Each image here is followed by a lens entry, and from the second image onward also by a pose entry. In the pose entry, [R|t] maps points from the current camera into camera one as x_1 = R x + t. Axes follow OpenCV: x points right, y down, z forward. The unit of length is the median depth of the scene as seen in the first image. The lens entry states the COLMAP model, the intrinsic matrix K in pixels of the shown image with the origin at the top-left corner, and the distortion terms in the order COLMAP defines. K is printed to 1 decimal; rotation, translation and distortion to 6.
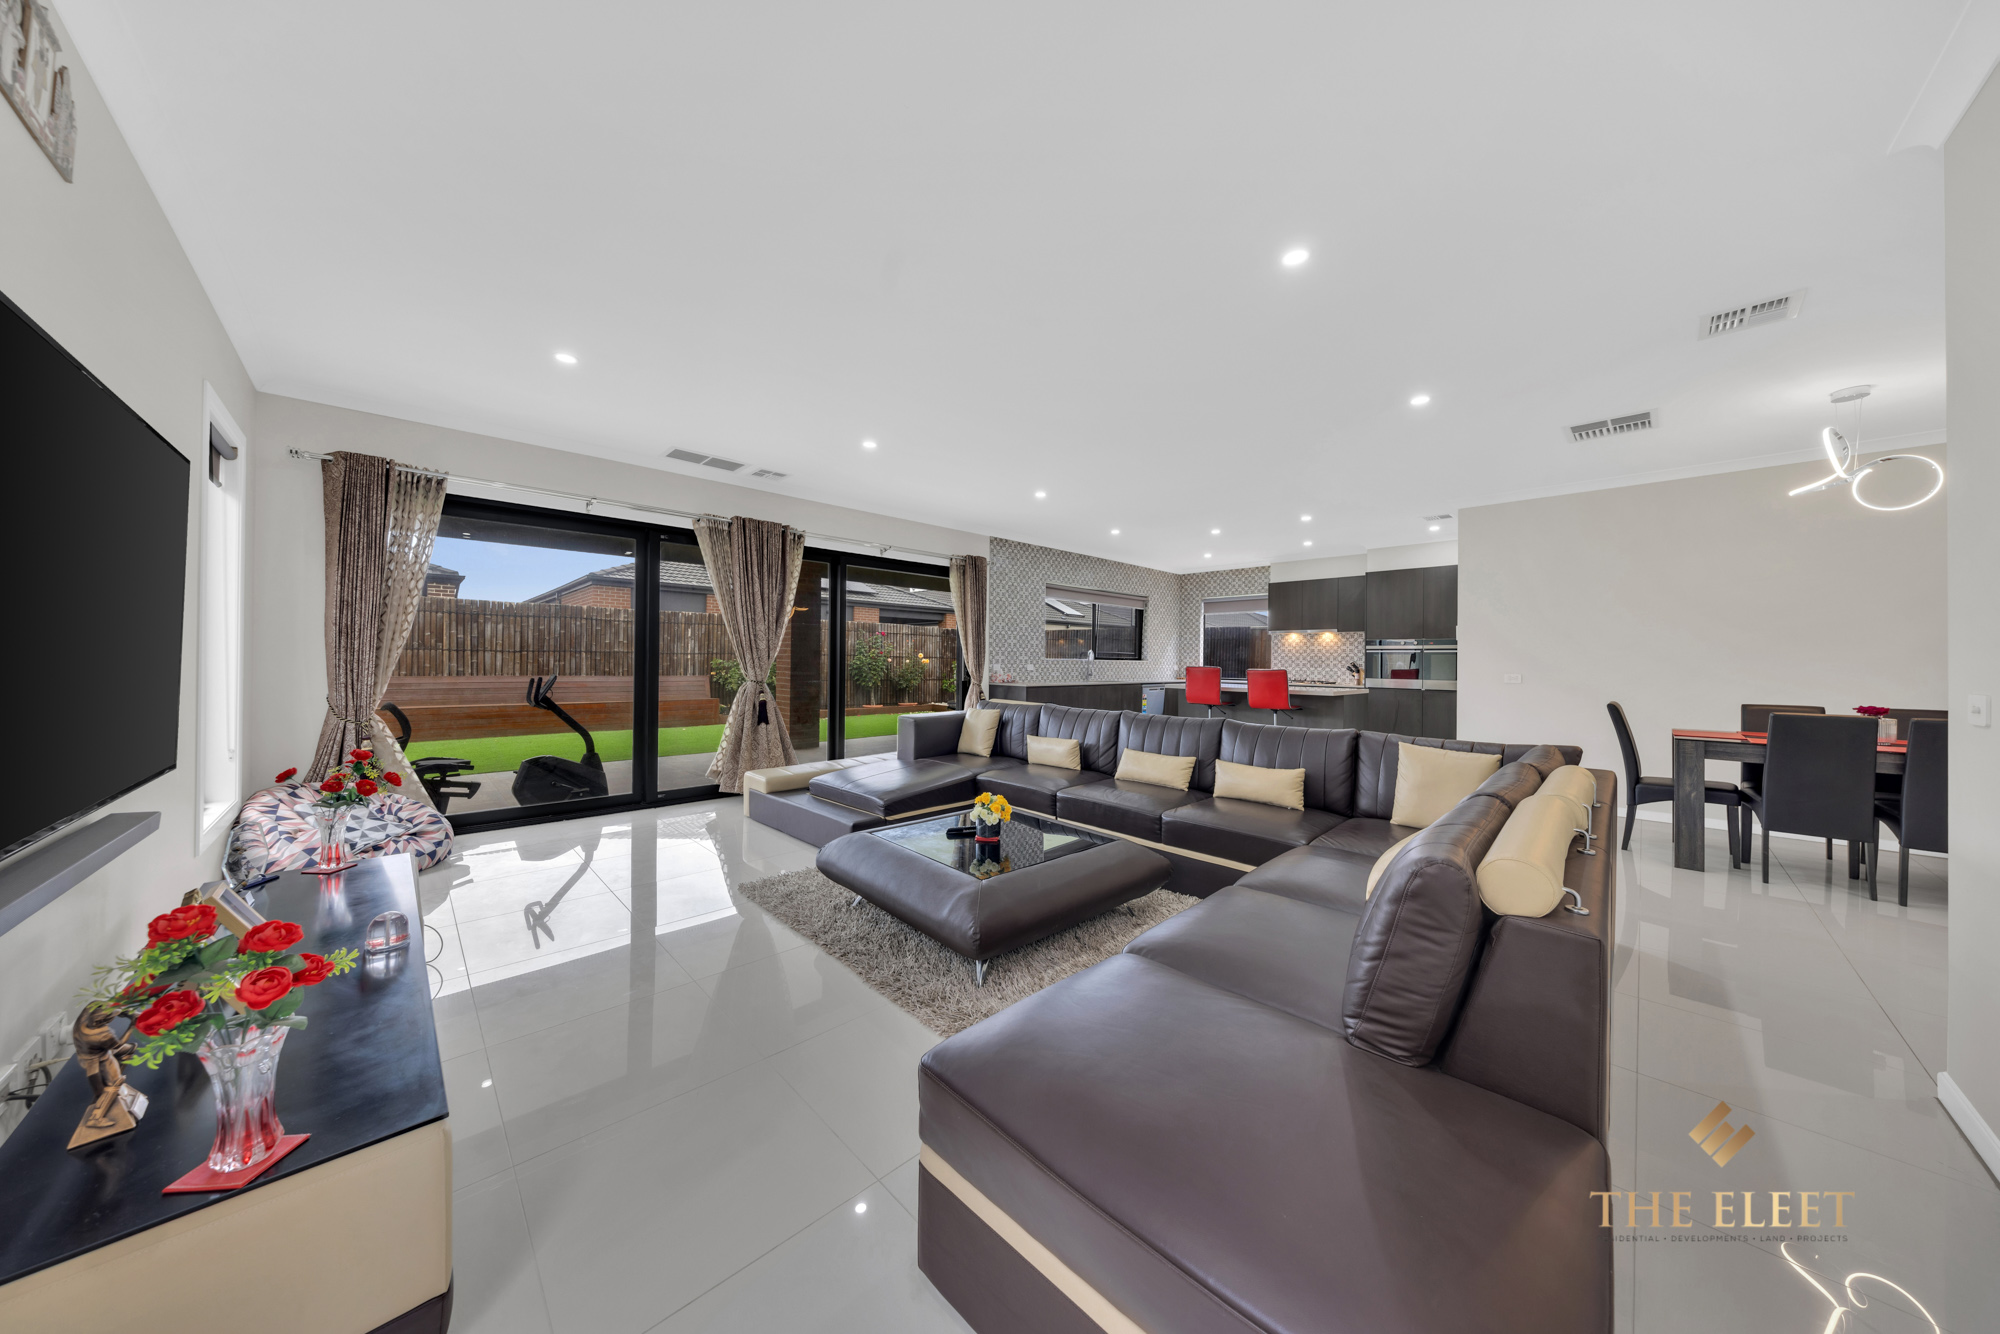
lens RADIAL K [[639.4, 0, 988.7], [0, 639.4, 662.2], [0, 0, 1]] dist [-0.000495, -0.000405]
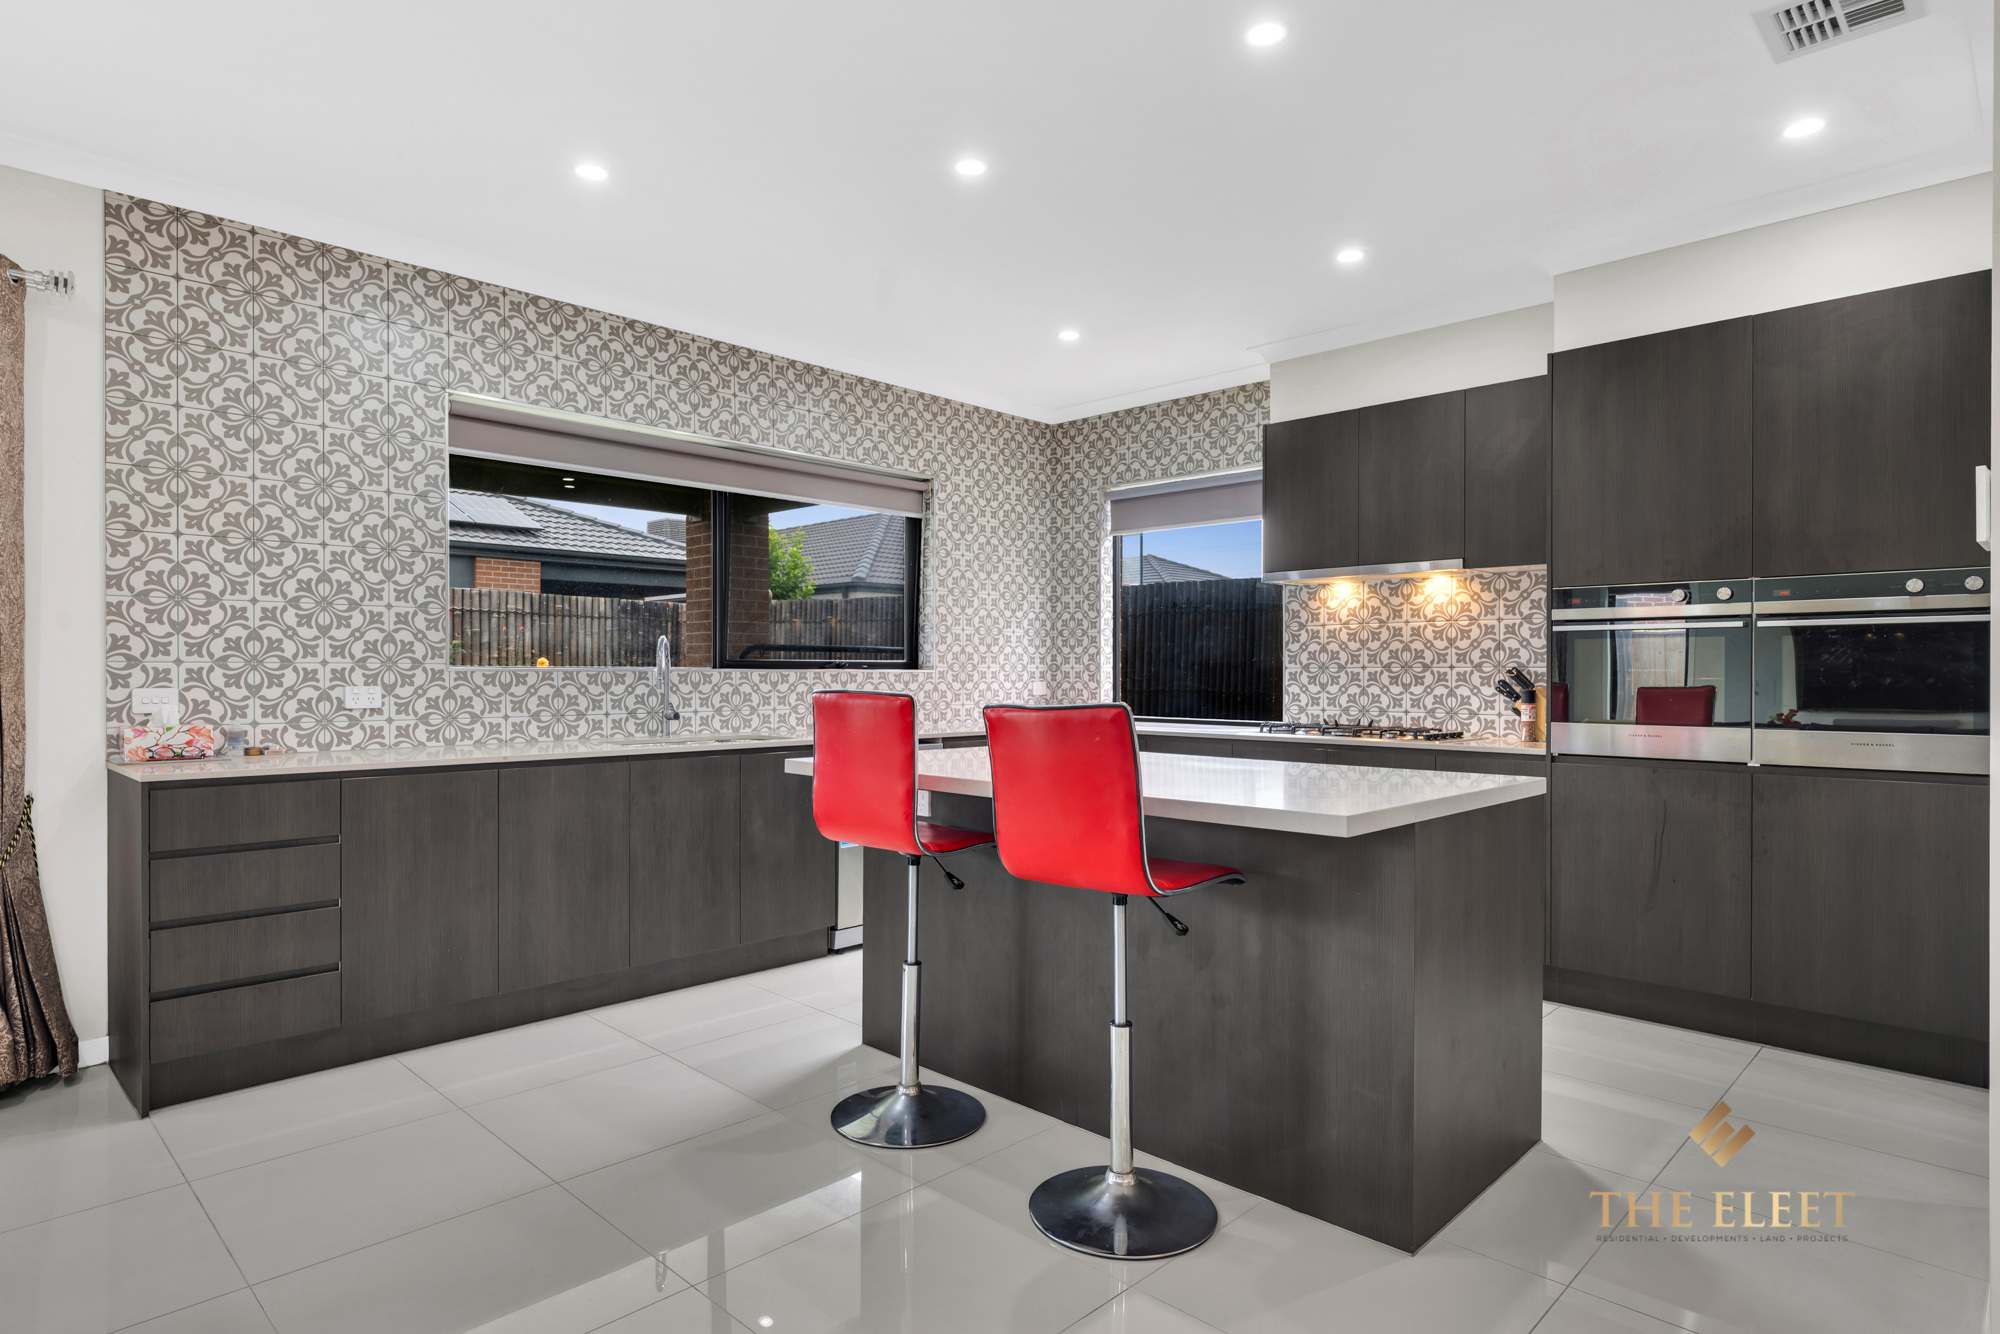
lens RADIAL K [[1102.5, 0, 1000.7], [0, 1102.5, 673.8], [0, 0, 1]] dist [0.008770, -0.000296]
pose [[0.998822, -0.011564, 0.047117, 0.278354], [0.011594, 0.999933, -0.000352, 0.000832], [-0.047110, 0.000898, 0.998889, 0.449757]]
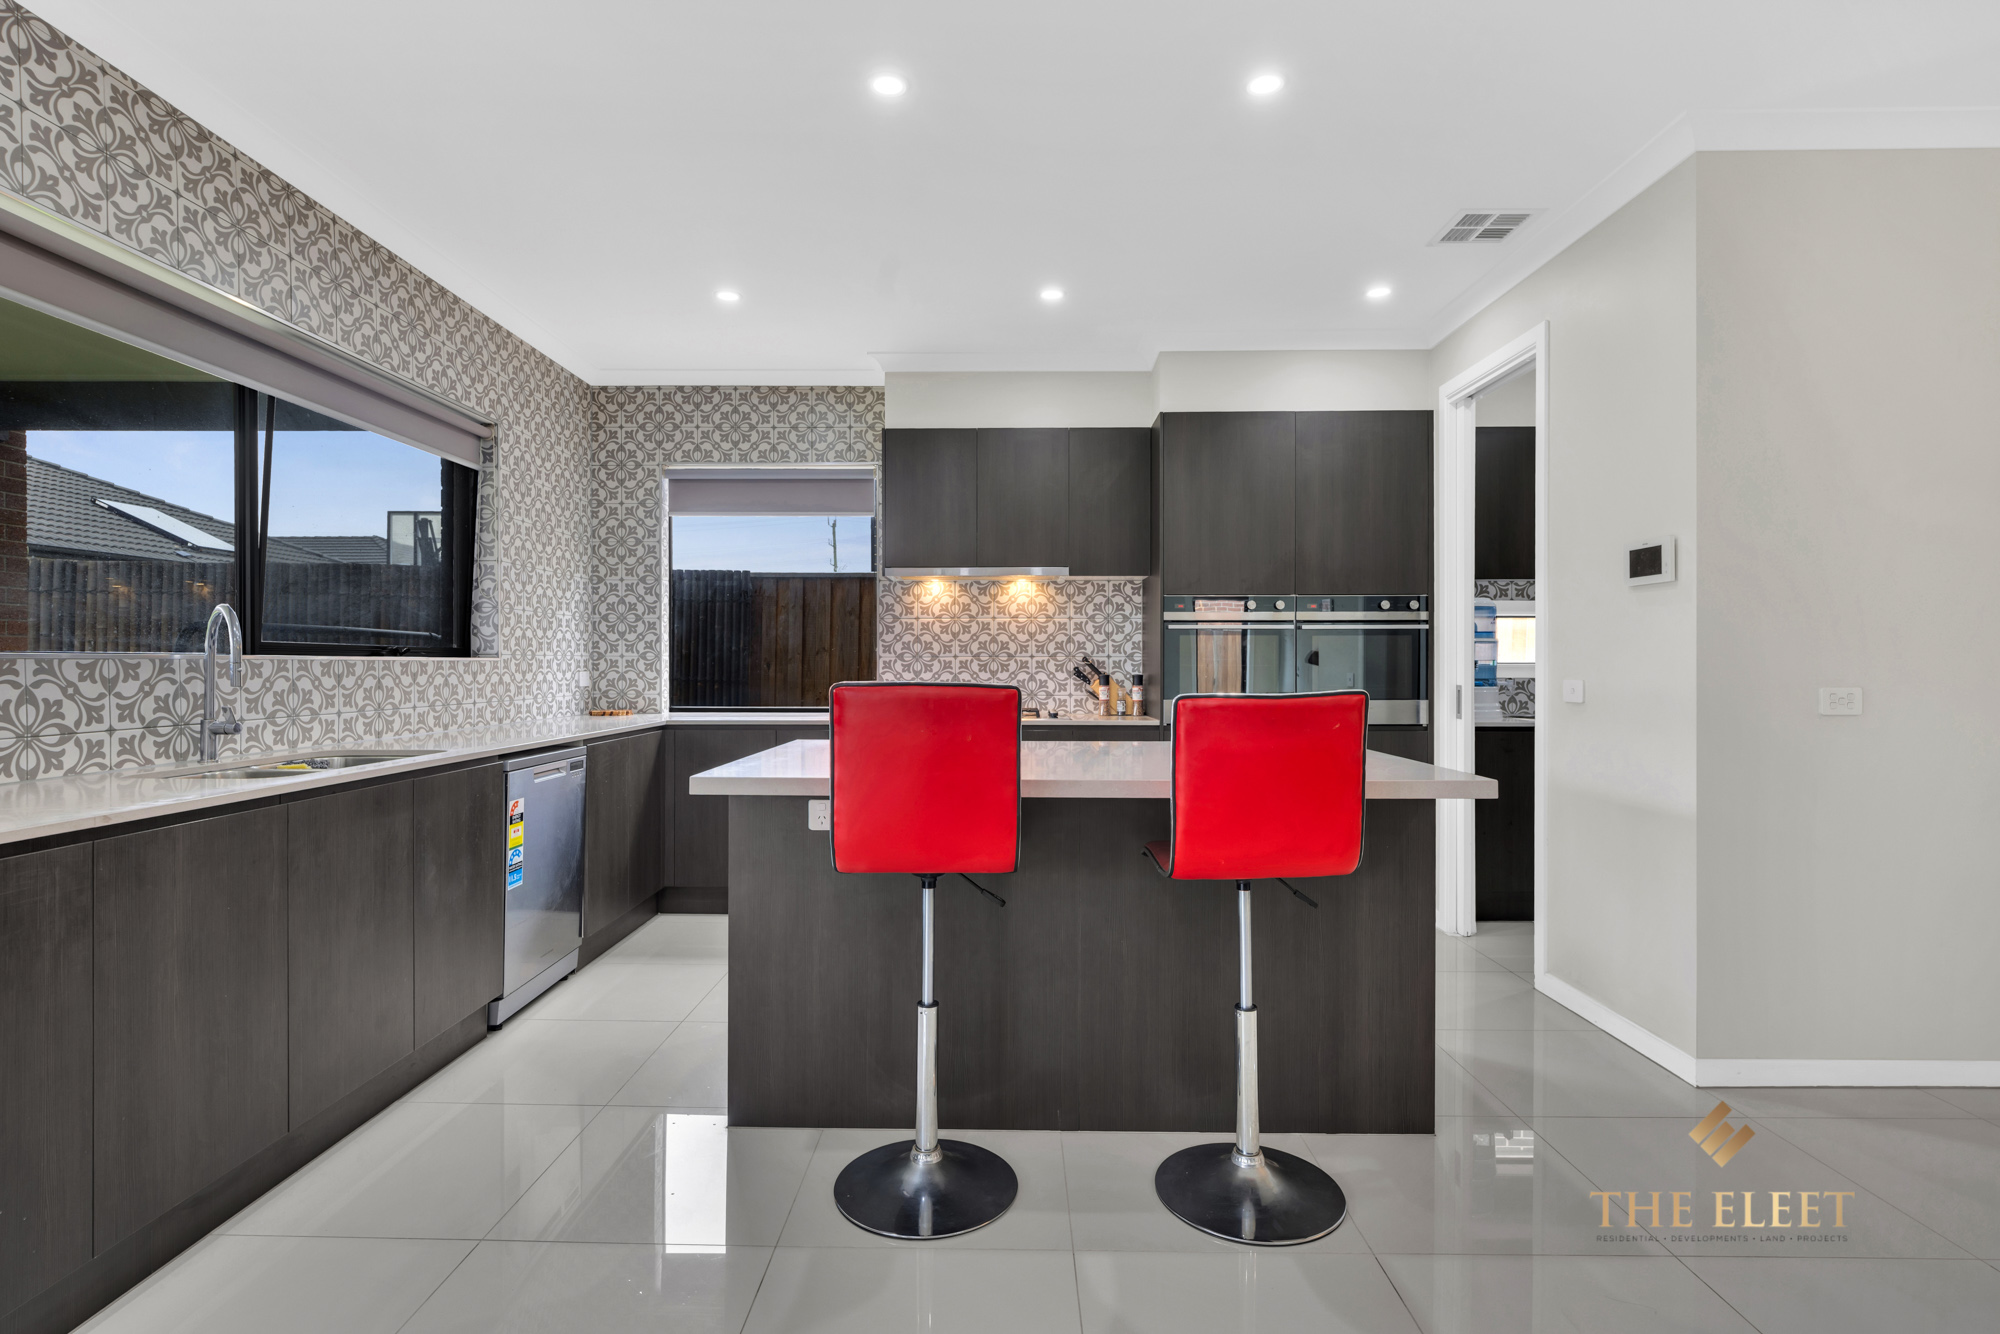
lens RADIAL K [[967.1, 0, 1005.4], [0, 967.1, 662.5], [0, 0, 1]] dist [0.000383, -0.001164]
pose [[0.689816, -0.012447, 0.723878, 0.105247], [0.009766, 0.999921, 0.007887, -0.001186], [-0.723919, 0.001629, 0.689883, 0.596865]]
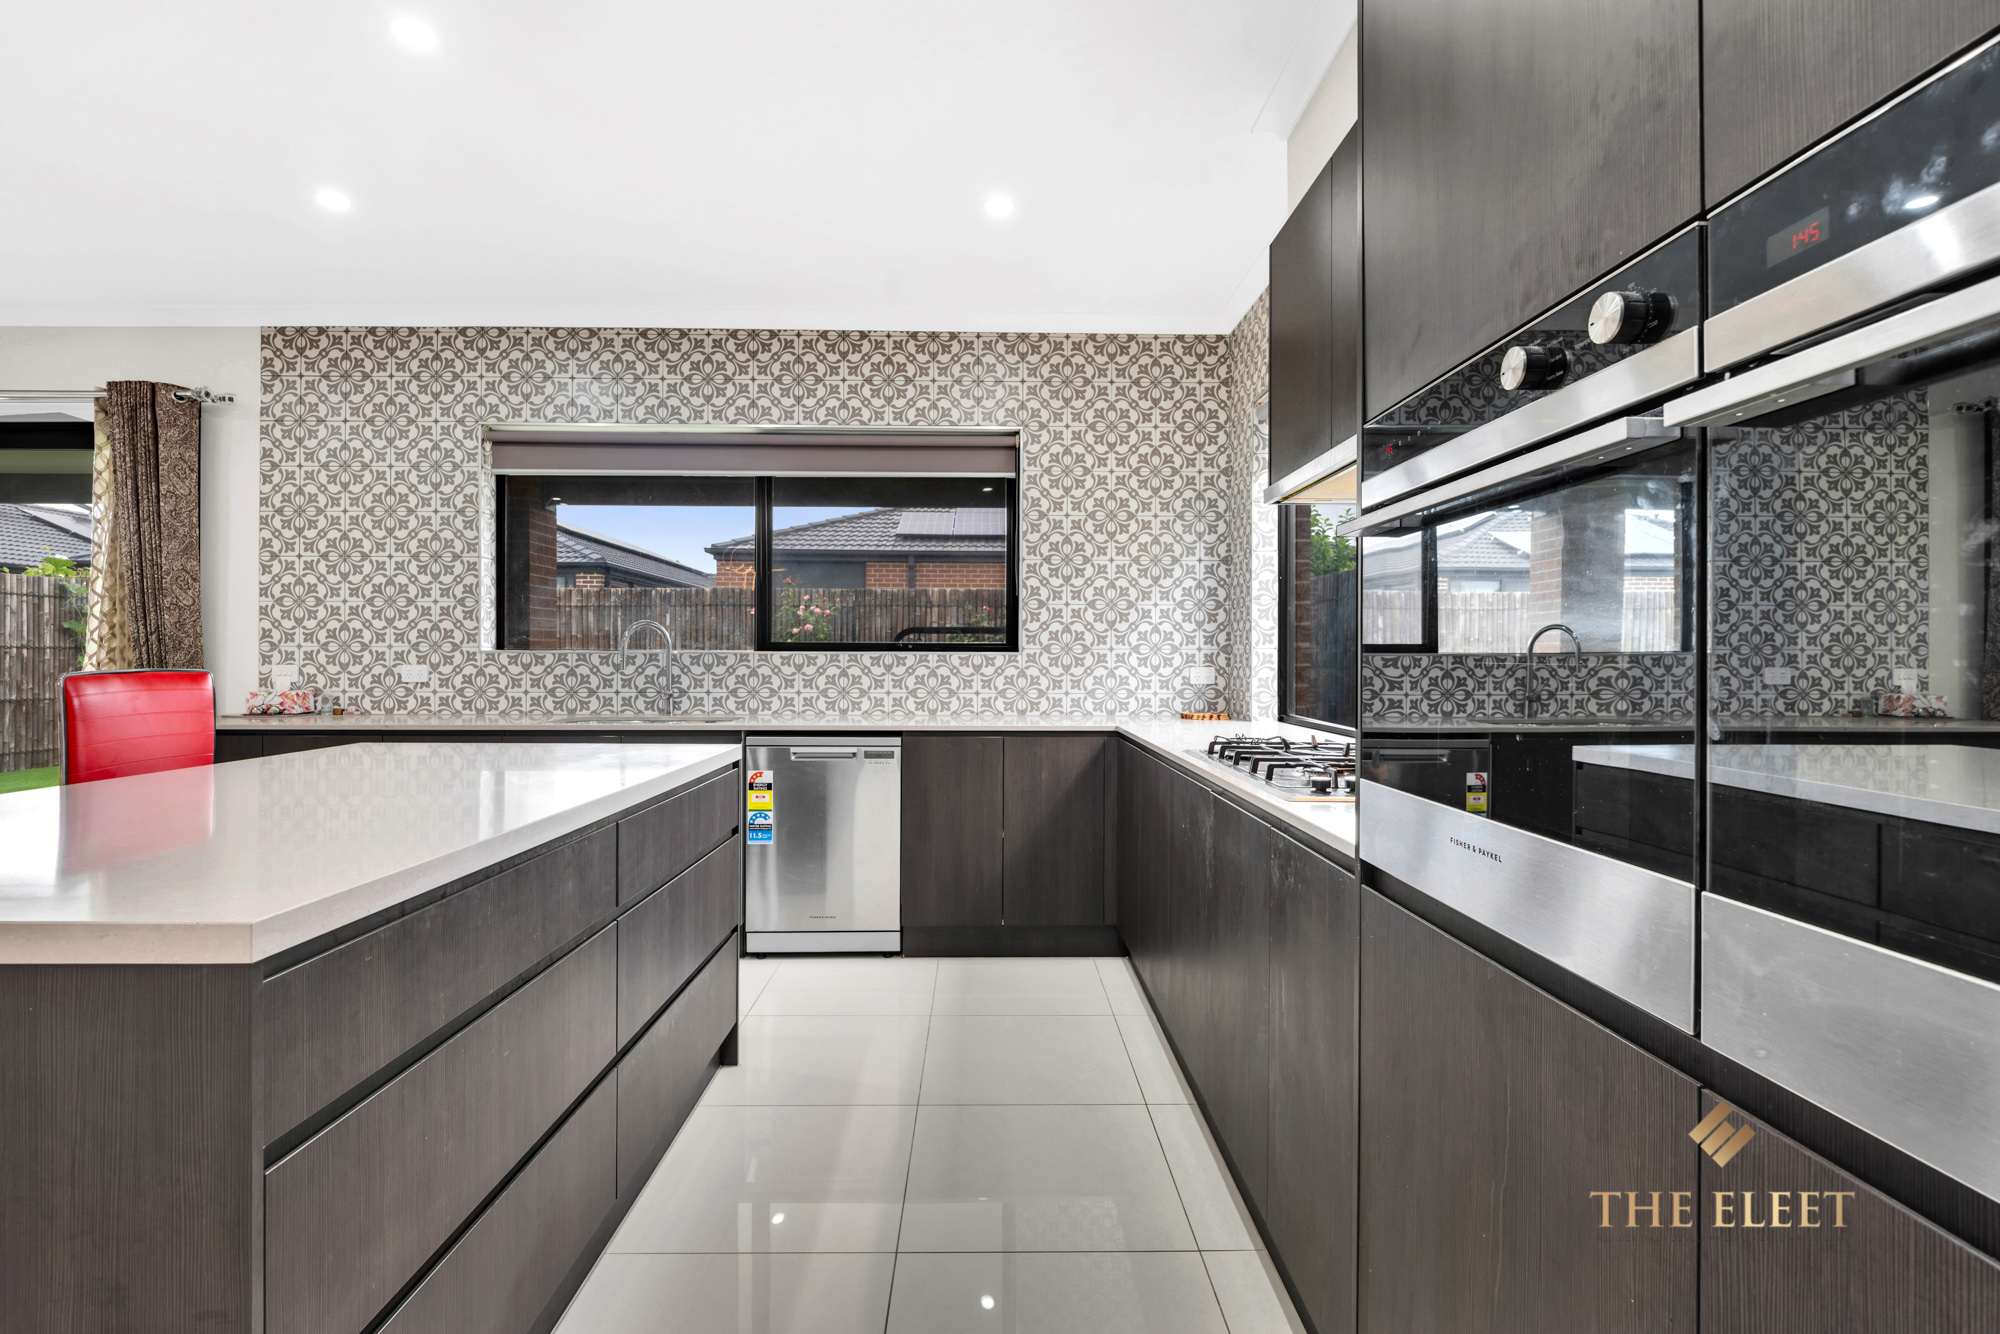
lens RADIAL K [[945.7, 0, 1002.7], [0, 945.7, 662.8], [0, 0, 1]] dist [0.006418, -0.001316]
pose [[0.736526, -0.005563, -0.676386, 0.579011], [0.005300, 0.999983, -0.002454, 0.004261], [0.676388, -0.001777, 0.736543, 0.732973]]
